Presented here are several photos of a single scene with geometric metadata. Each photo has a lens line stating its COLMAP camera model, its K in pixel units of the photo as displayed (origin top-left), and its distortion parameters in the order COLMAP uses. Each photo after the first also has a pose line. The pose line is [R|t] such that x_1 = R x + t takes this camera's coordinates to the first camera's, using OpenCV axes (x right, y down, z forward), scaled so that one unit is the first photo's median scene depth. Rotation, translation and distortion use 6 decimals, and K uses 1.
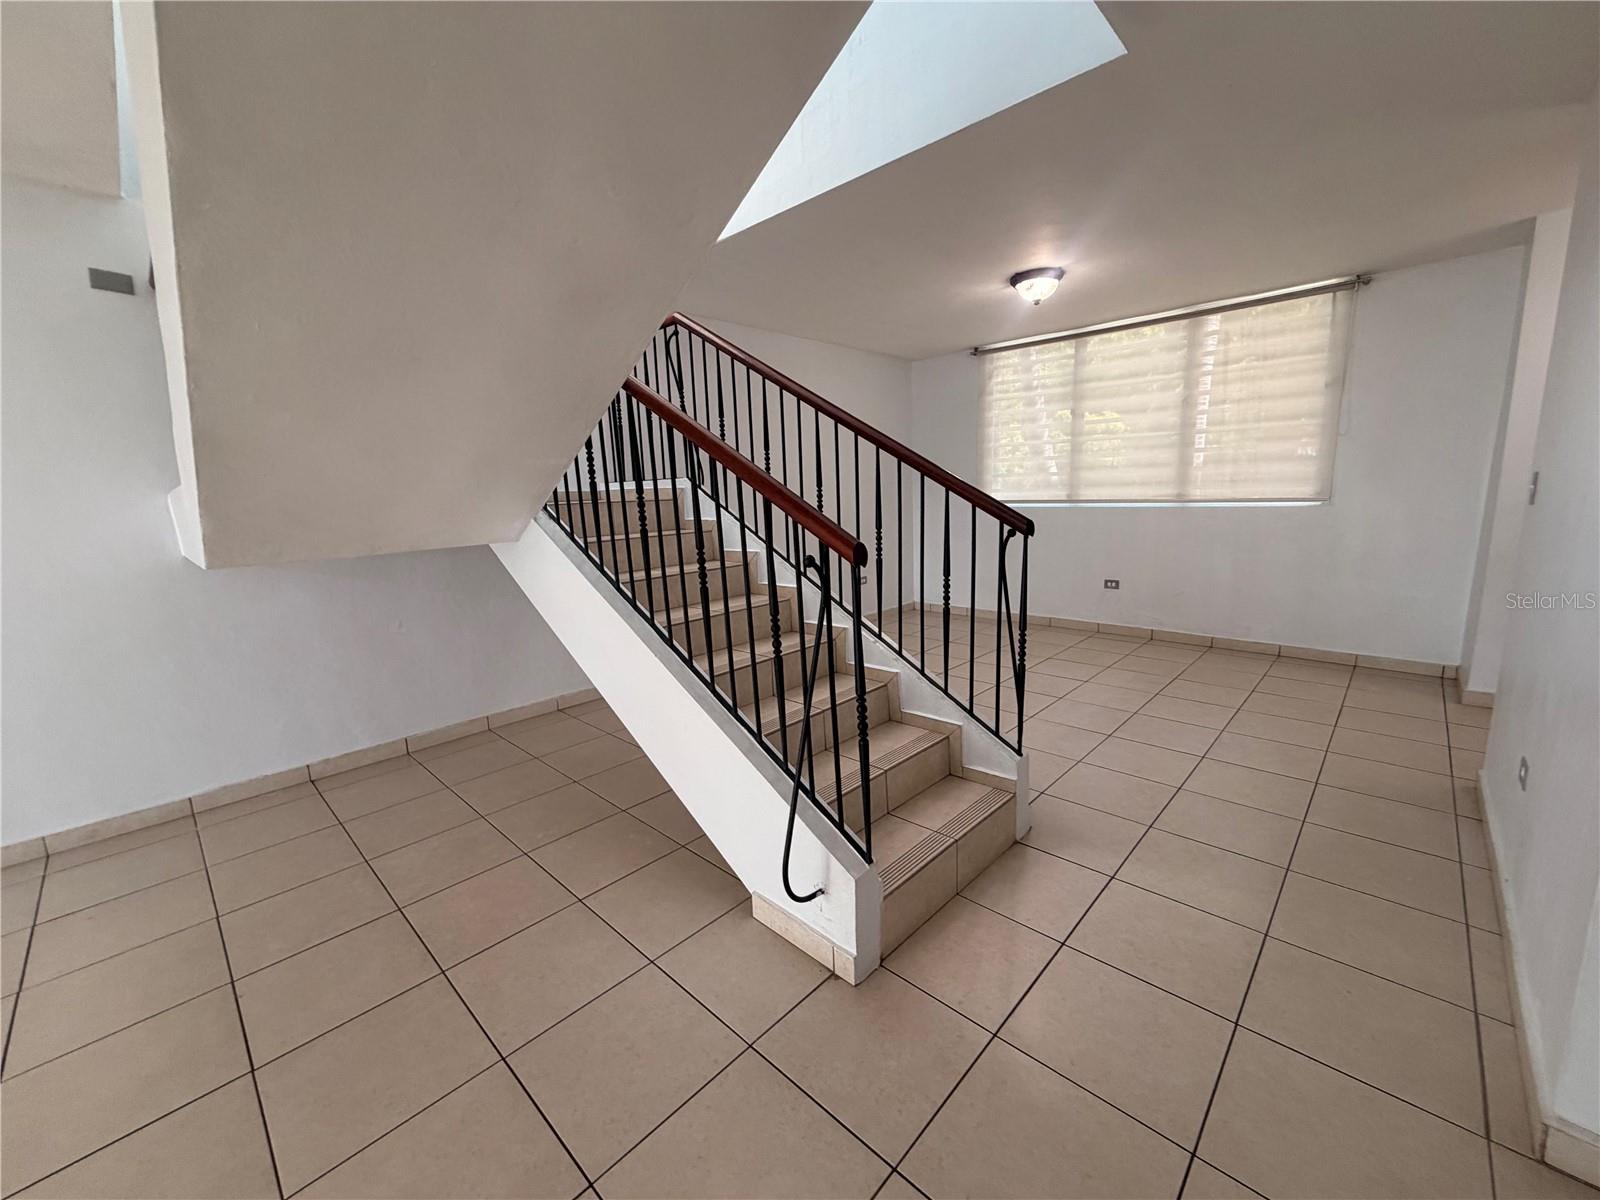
lens RADIAL K [[640.5, 0, 797.1], [0, 640.5, 597.4], [0, 0, 1]] dist [-0.003292, 0.000163]
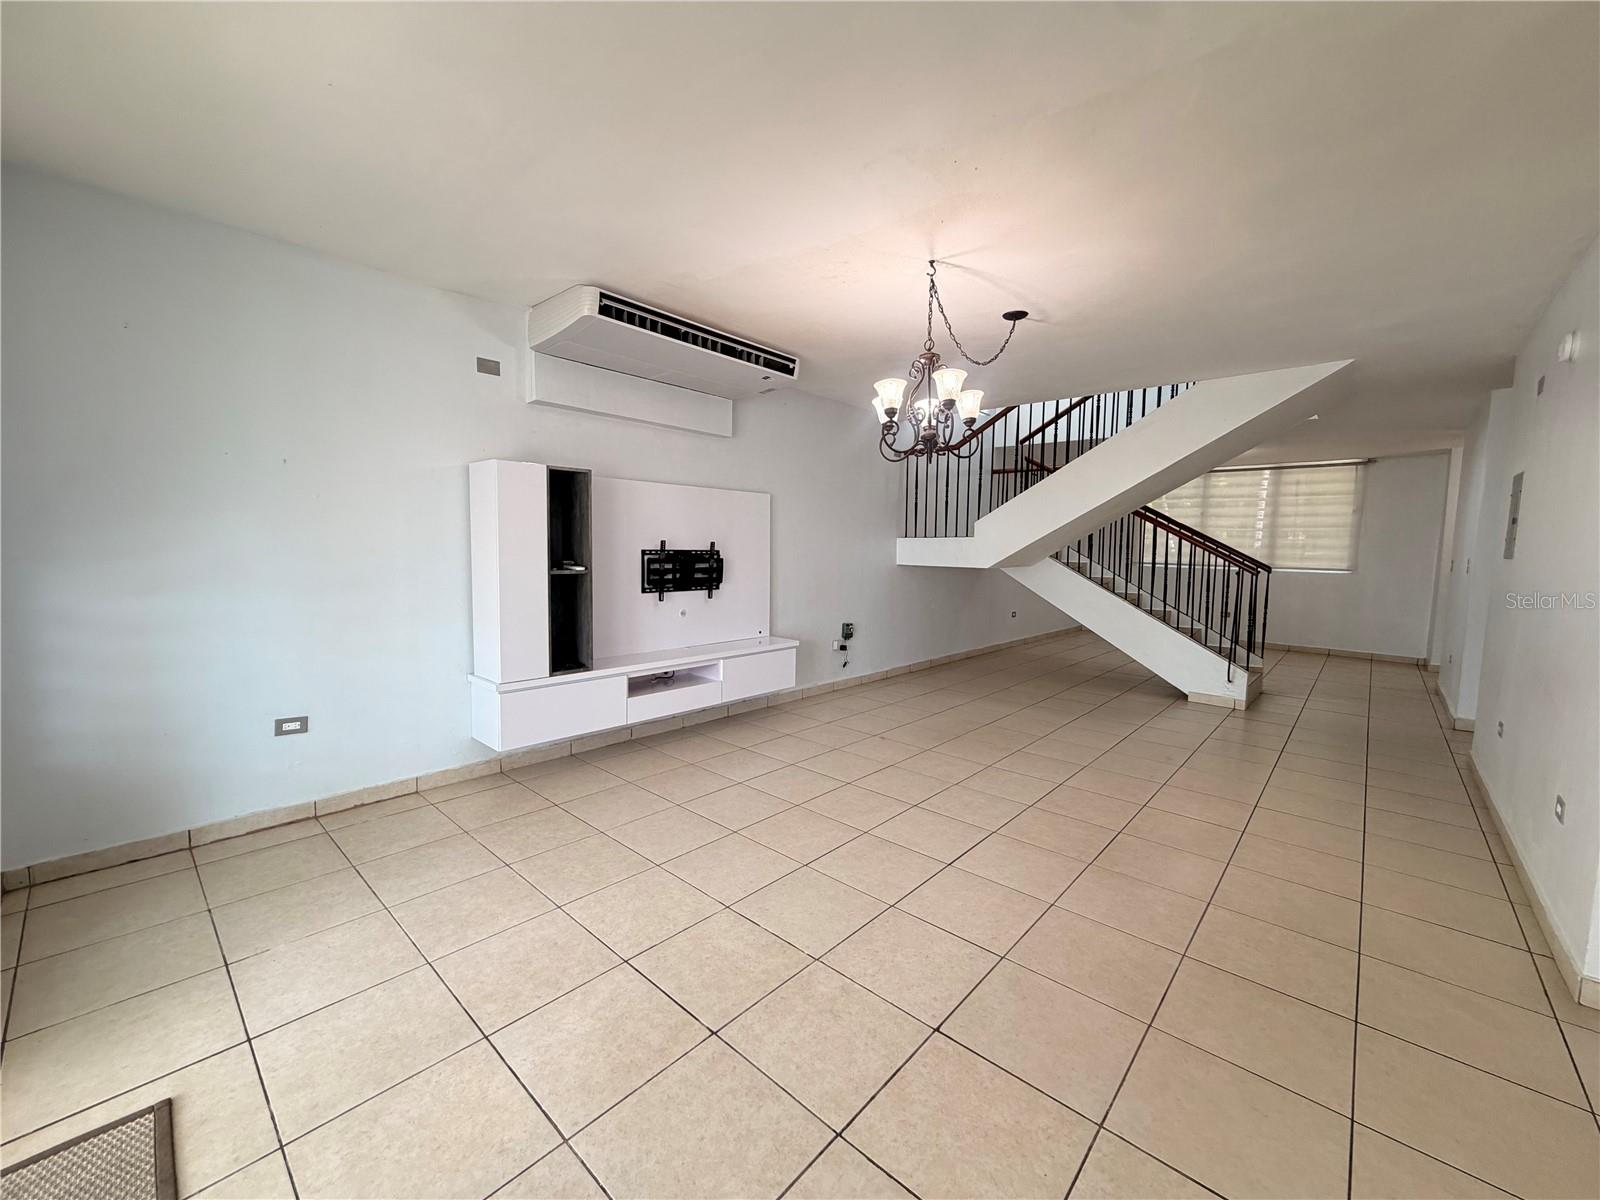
lens RADIAL K [[640.5, 0, 804.1], [0, 640.5, 603.6], [0, 0, 1]] dist [-0.003292, 0.000163]
pose [[0.997609, 0.051359, 0.046250, -0.889007], [-0.046759, 0.994323, -0.095575, 0.204234], [-0.050896, 0.093184, 0.994347, -0.797946]]
